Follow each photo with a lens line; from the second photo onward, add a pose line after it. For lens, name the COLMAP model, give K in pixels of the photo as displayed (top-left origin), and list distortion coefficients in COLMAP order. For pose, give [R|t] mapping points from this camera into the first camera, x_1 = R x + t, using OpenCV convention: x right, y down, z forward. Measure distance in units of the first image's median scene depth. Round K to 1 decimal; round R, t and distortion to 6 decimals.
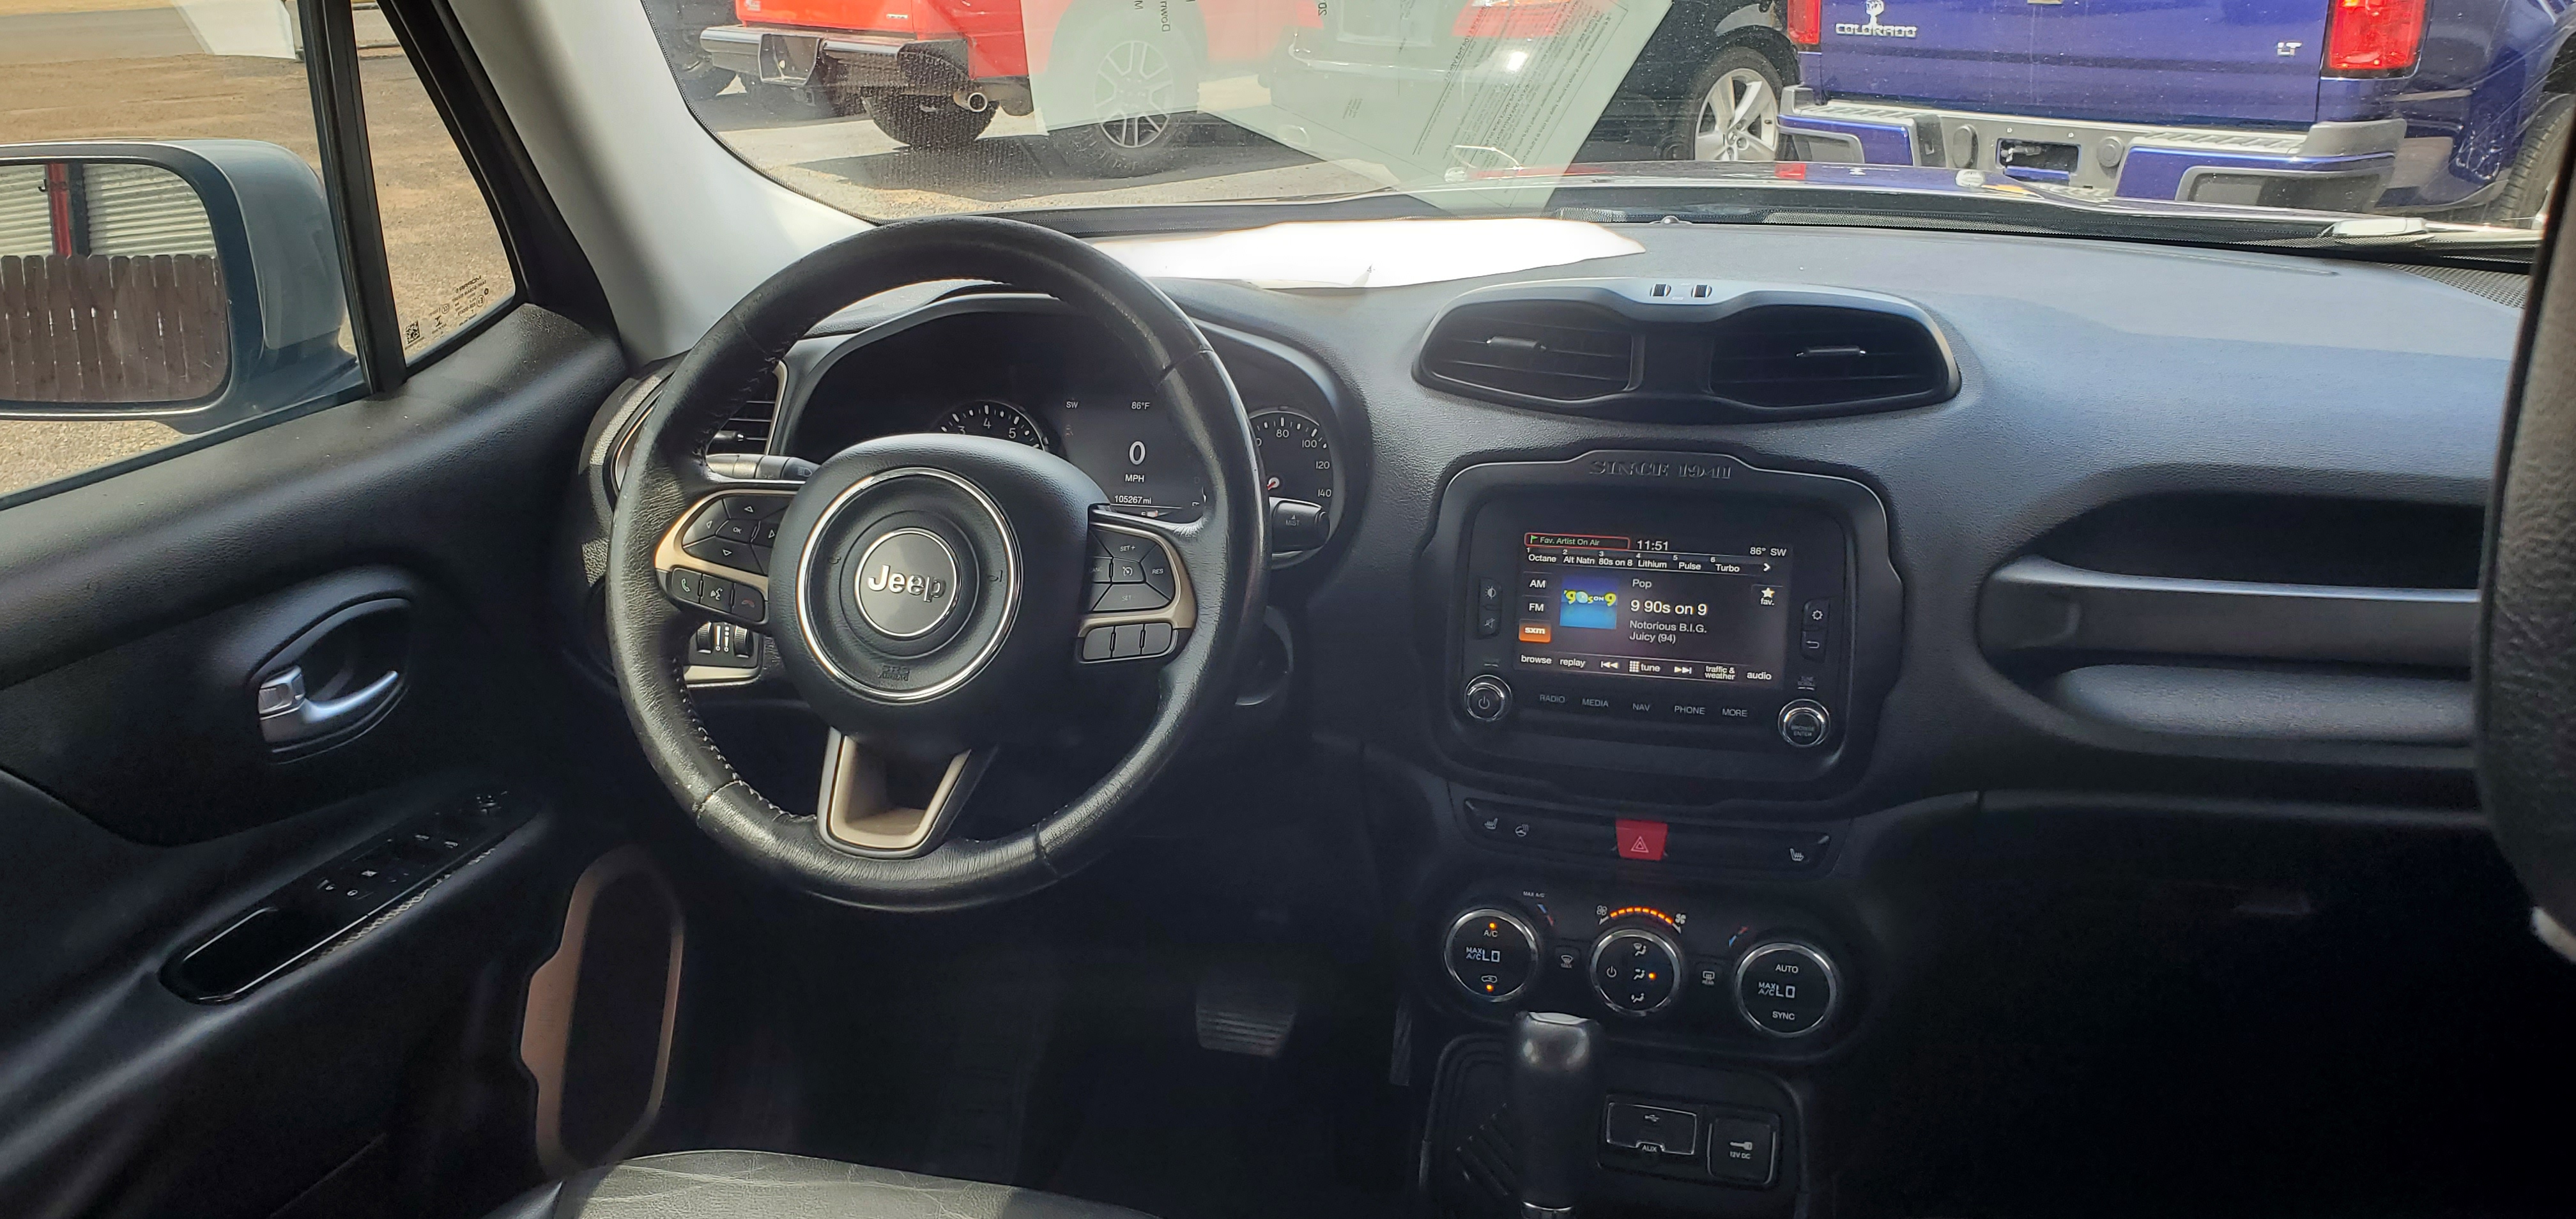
lens RADIAL K [[2168.0, 0, 1288.0], [0, 2168.0, 609.5], [0, 0, 1]] dist [0.014975, 0.002052]
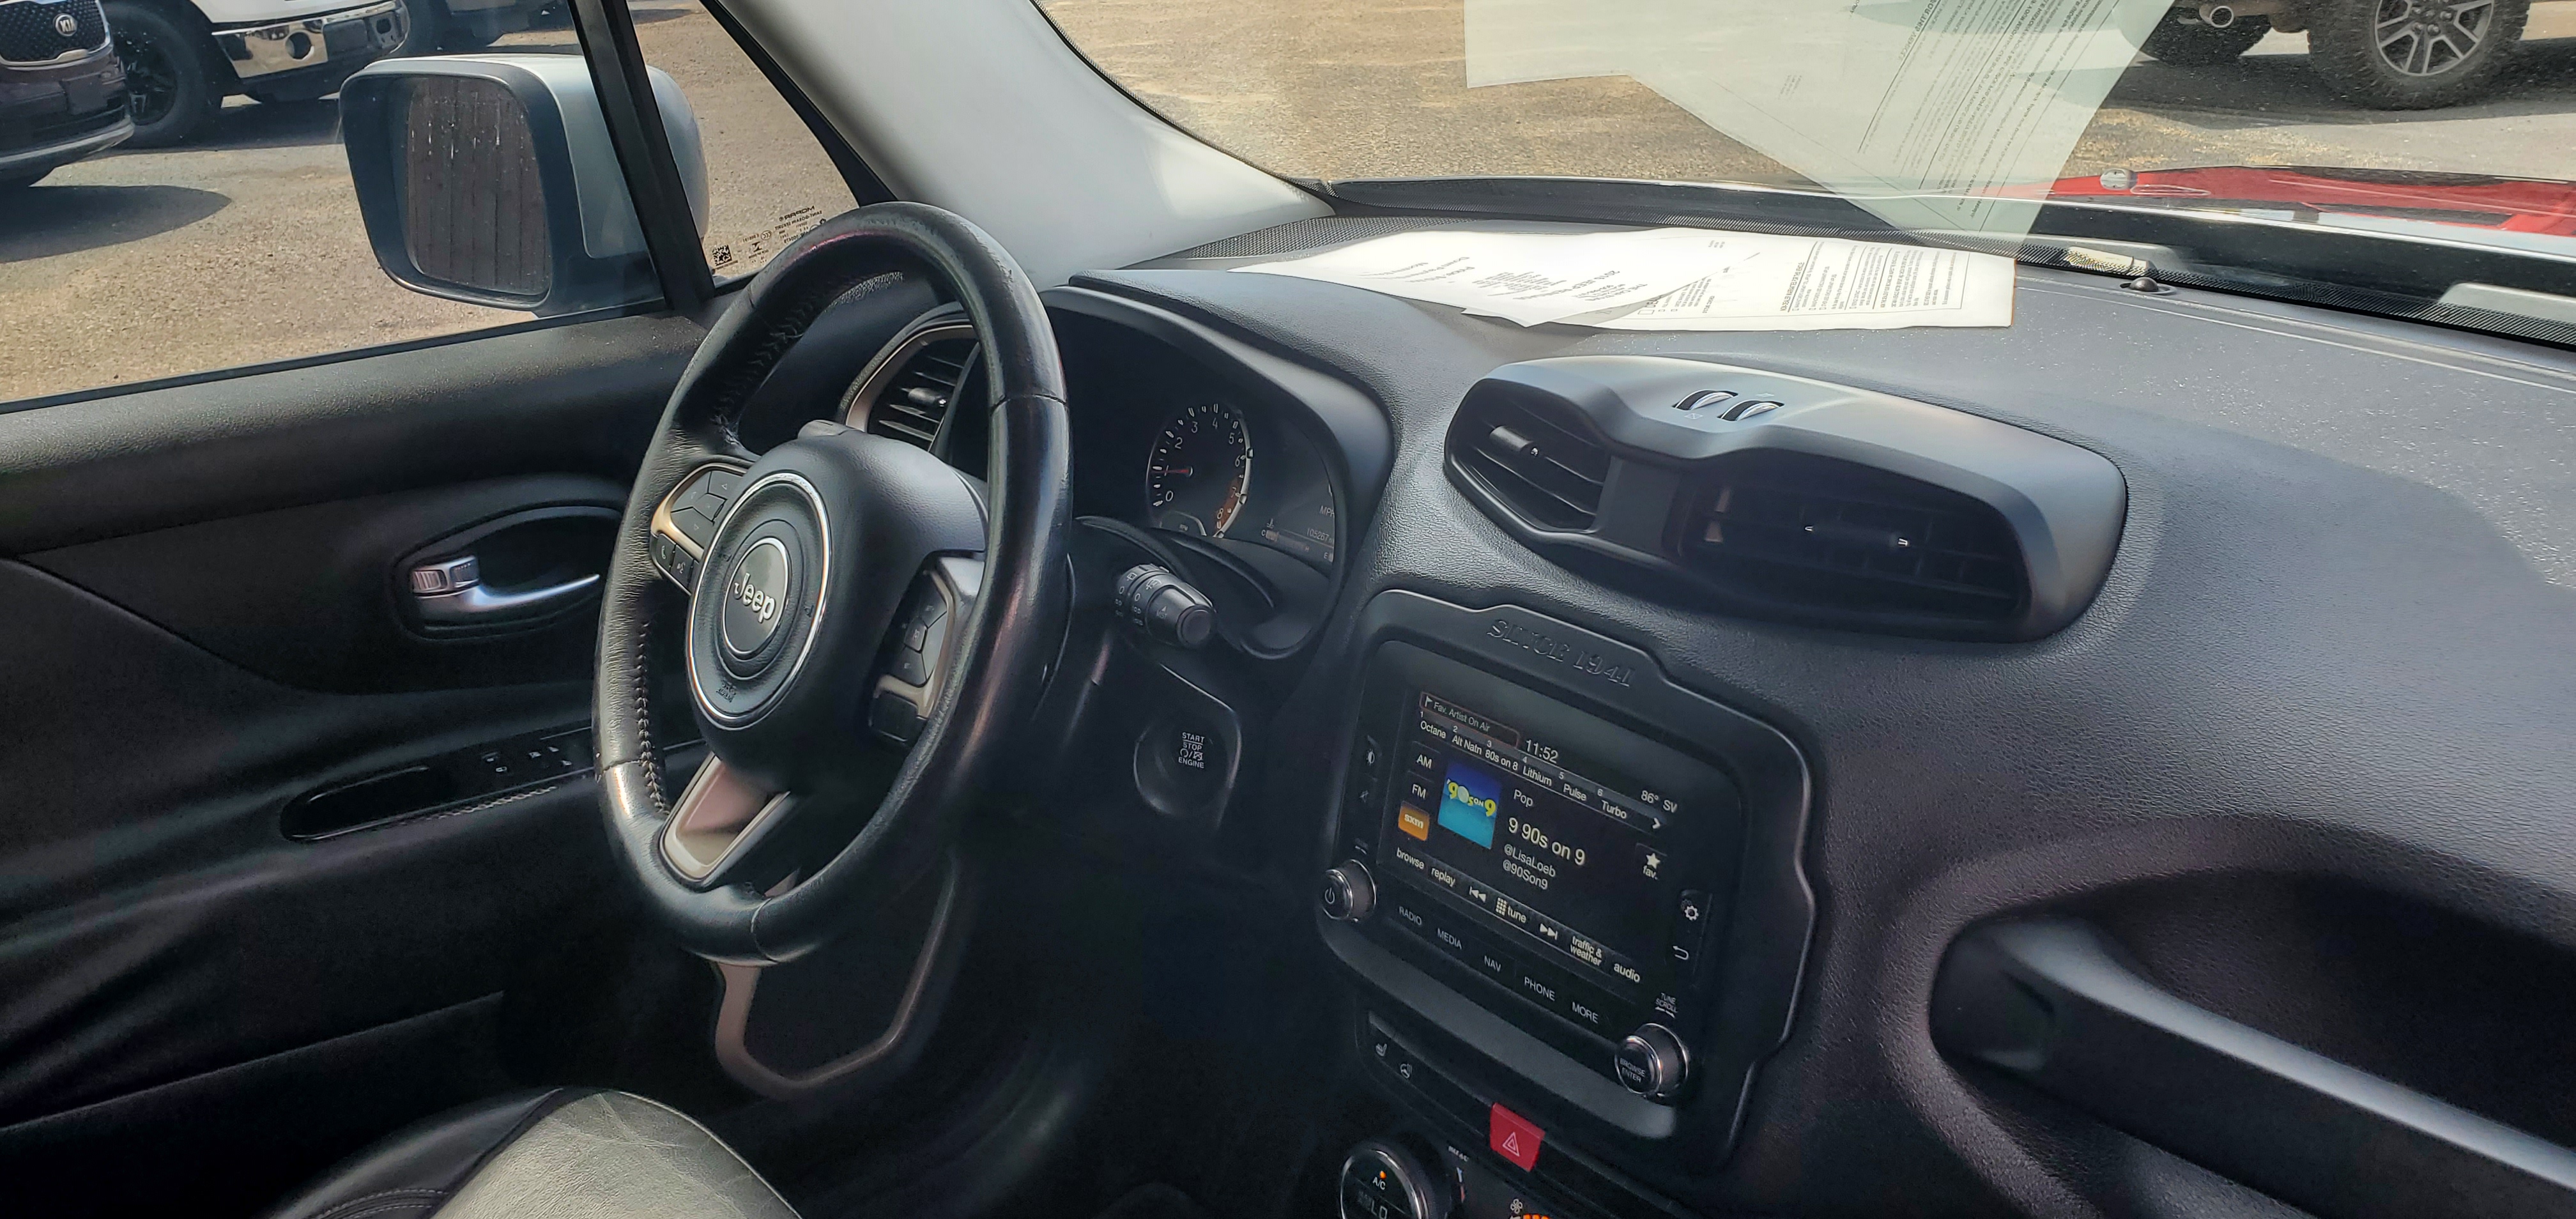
lens RADIAL K [[2098.0, 0, 1285.2], [0, 2098.0, 493.9], [0, 0, 1]] dist [0.001487, 0.000447]
pose [[0.804195, 0.175521, -0.567858, 0.475010], [-0.171589, 0.983283, 0.060922, -0.139804], [0.569058, 0.048445, 0.820869, 0.370992]]
